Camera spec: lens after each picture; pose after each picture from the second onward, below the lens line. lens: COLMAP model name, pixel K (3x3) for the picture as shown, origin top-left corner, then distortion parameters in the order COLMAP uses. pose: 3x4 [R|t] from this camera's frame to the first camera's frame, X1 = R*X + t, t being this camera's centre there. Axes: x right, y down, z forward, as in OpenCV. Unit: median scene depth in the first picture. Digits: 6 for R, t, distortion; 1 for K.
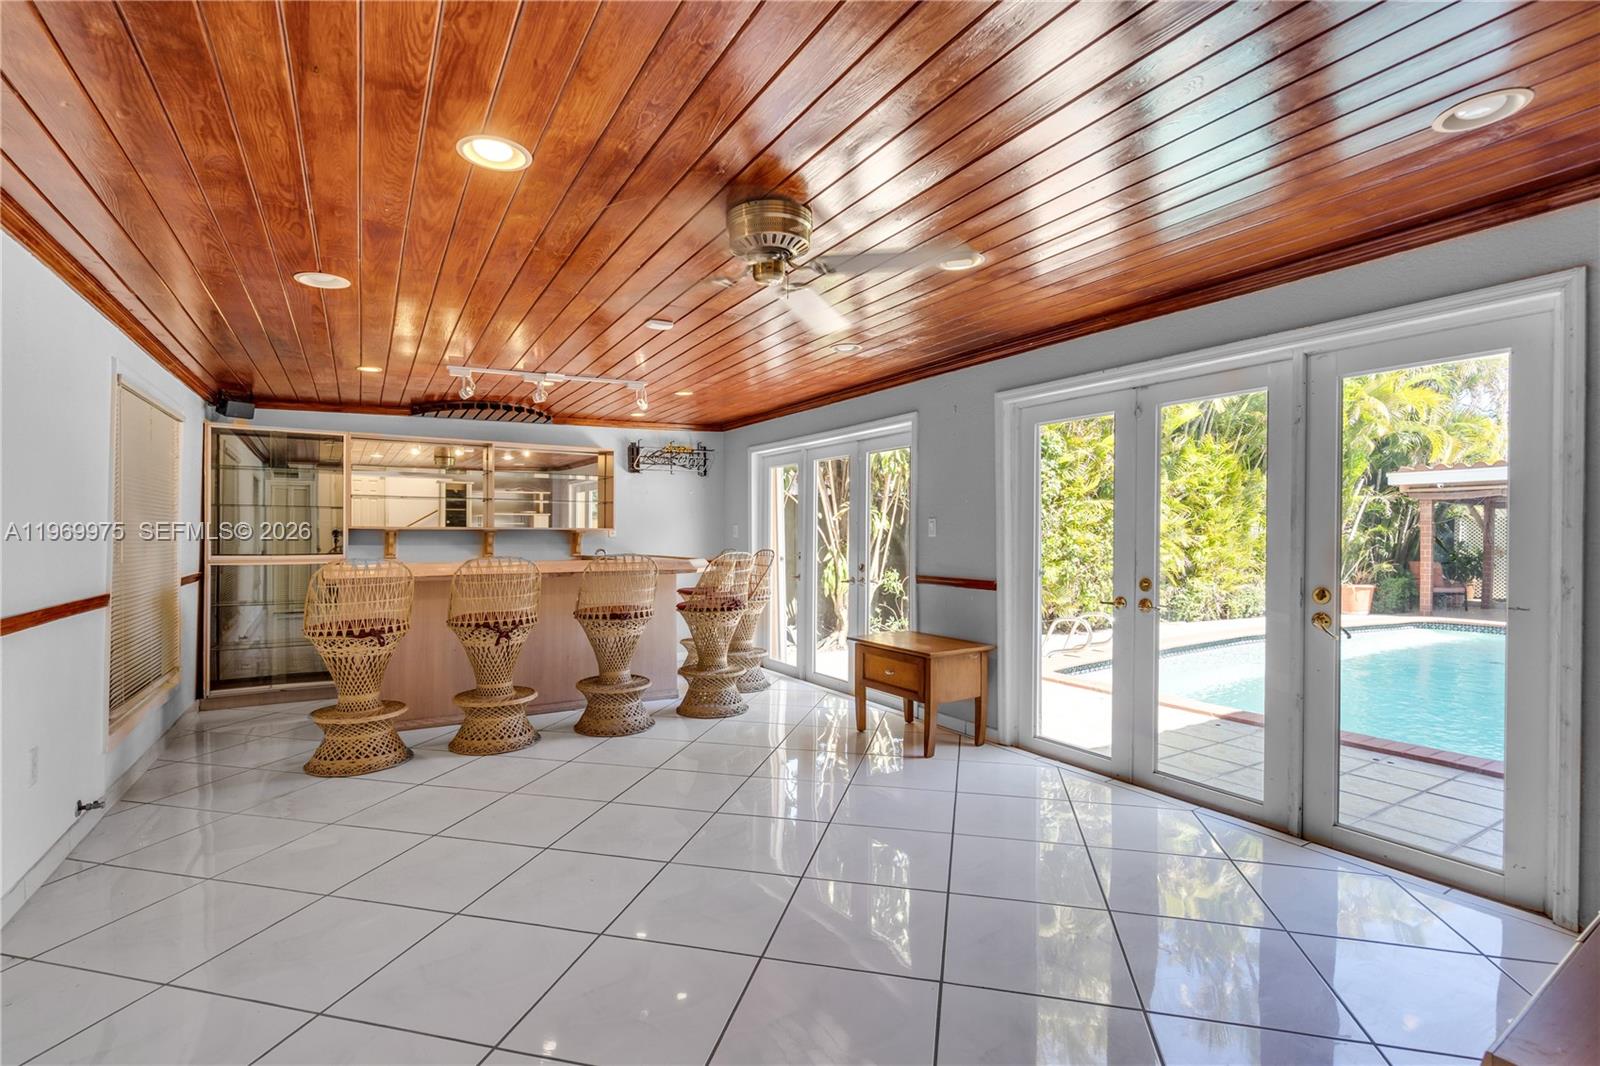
lens RADIAL K [[726.2, 0, 801.2], [0, 726.2, 545.4], [0, 0, 1]] dist [0.000194, 0.000751]
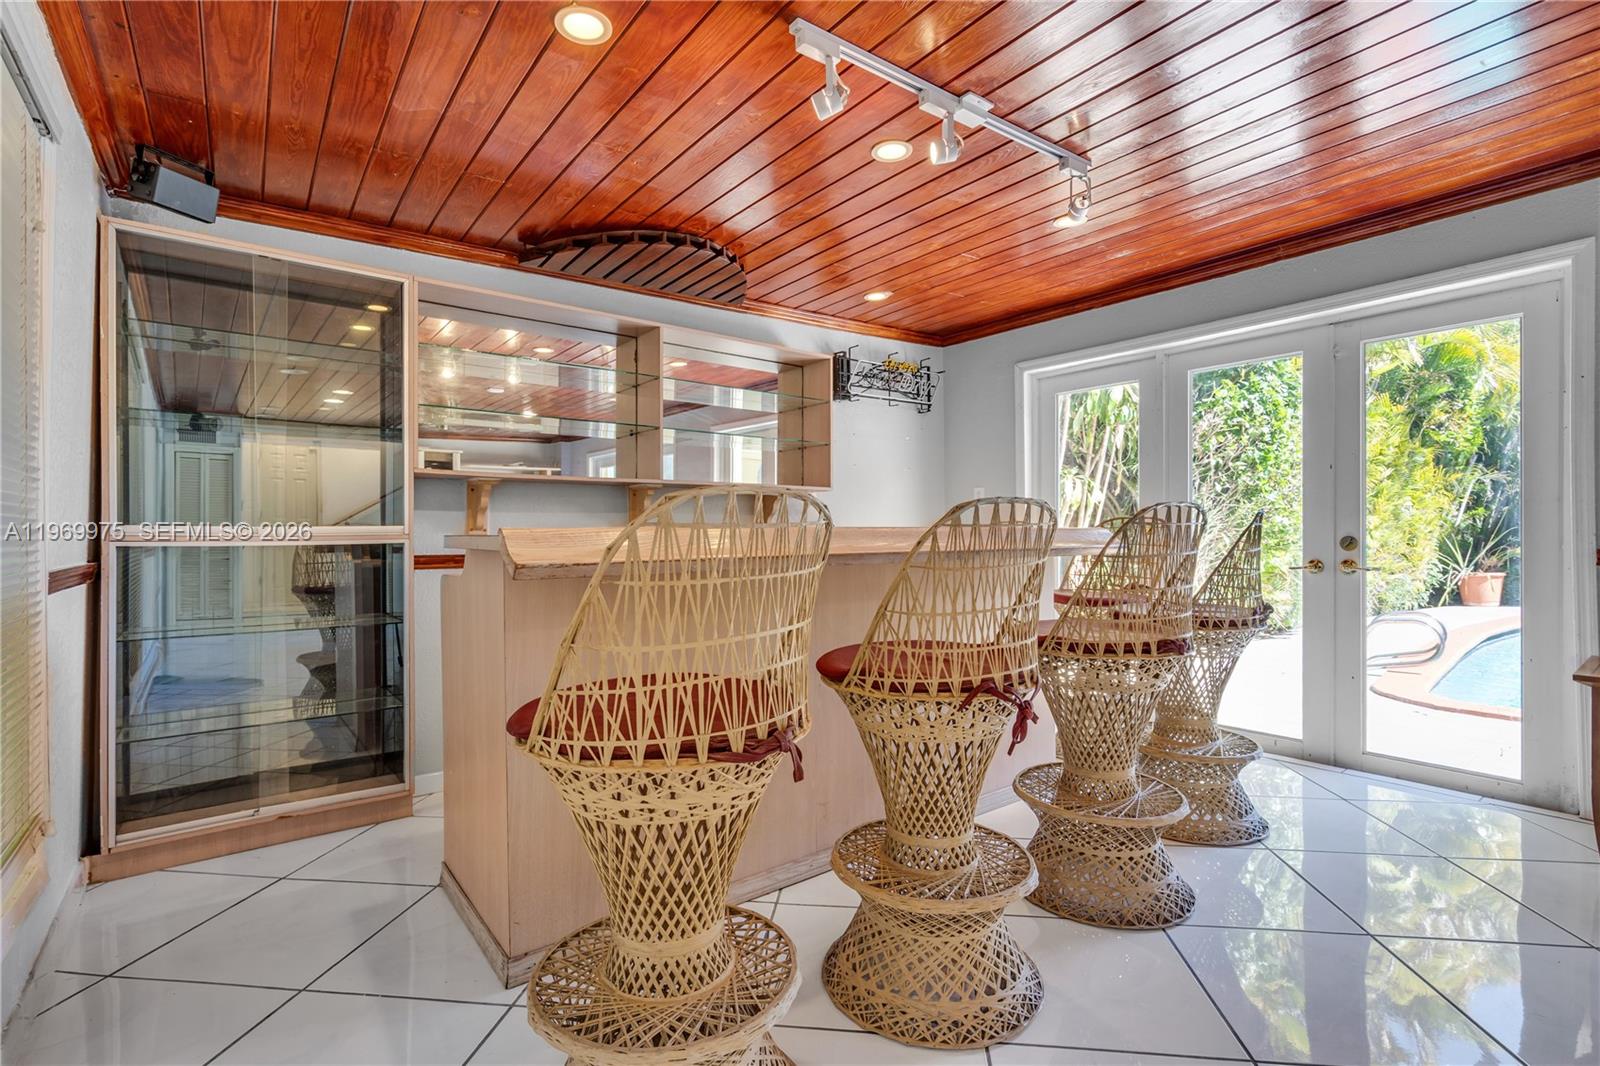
lens RADIAL K [[735.3, 0, 802.5], [0, 735.3, 521.4], [0, 0, 1]] dist [-0.021375, 0.000002]
pose [[0.992577, -0.003737, 0.121562, -0.268085], [0.007626, 0.999473, -0.031542, 0.017987], [-0.121380, 0.032235, 0.992083, 0.303654]]
